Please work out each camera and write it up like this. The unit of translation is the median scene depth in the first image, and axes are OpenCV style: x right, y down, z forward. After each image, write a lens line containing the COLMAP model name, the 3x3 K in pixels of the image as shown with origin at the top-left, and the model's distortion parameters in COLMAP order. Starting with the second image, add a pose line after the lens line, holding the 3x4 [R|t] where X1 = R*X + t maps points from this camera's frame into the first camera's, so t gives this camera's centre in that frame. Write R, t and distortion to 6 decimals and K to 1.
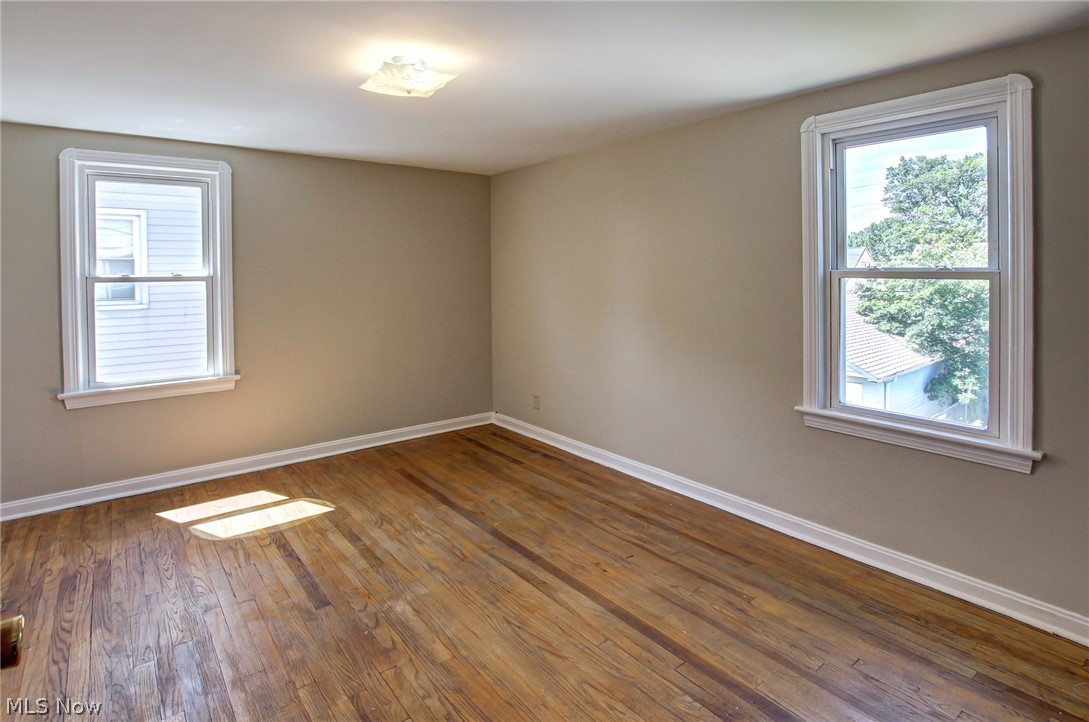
lens RADIAL K [[550.1, 0, 548.4], [0, 550.1, 284.4], [0, 0, 1]] dist [-0.031443, 0.003641]
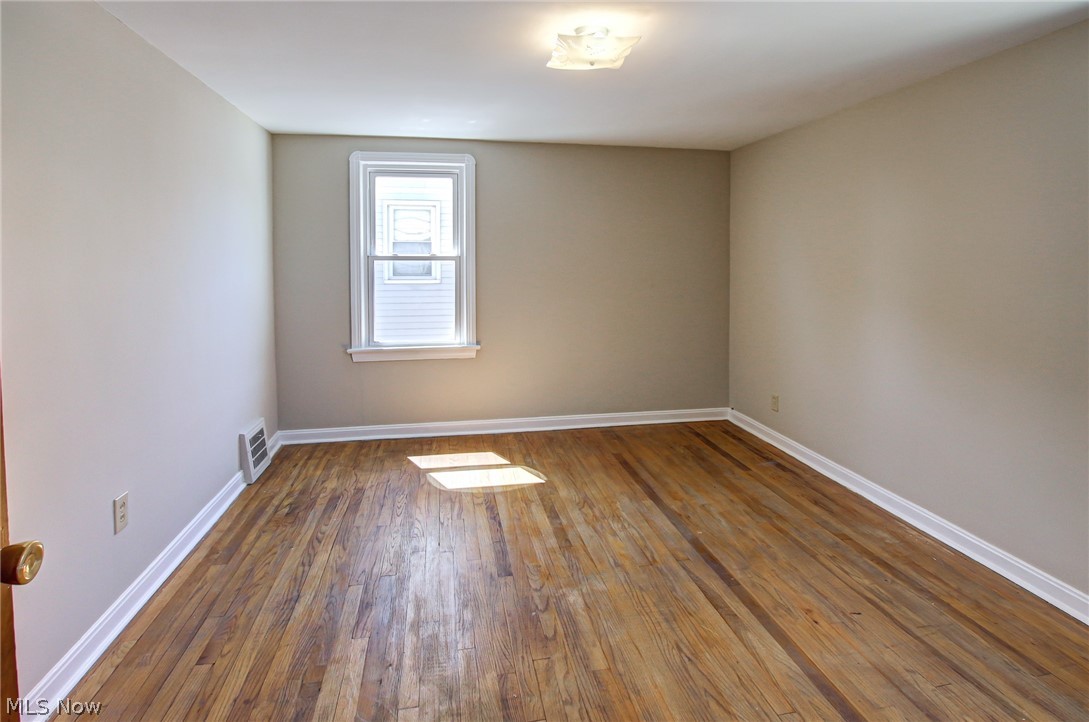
lens RADIAL K [[550.1, 0, 552.3], [0, 550.1, 269.6], [0, 0, 1]] dist [-0.031443, 0.003641]
pose [[0.886240, 0.019823, -0.462803, 0.123647], [-0.019523, 0.999795, 0.005440, 0.004475], [0.462816, 0.004214, 0.886445, 0.111212]]
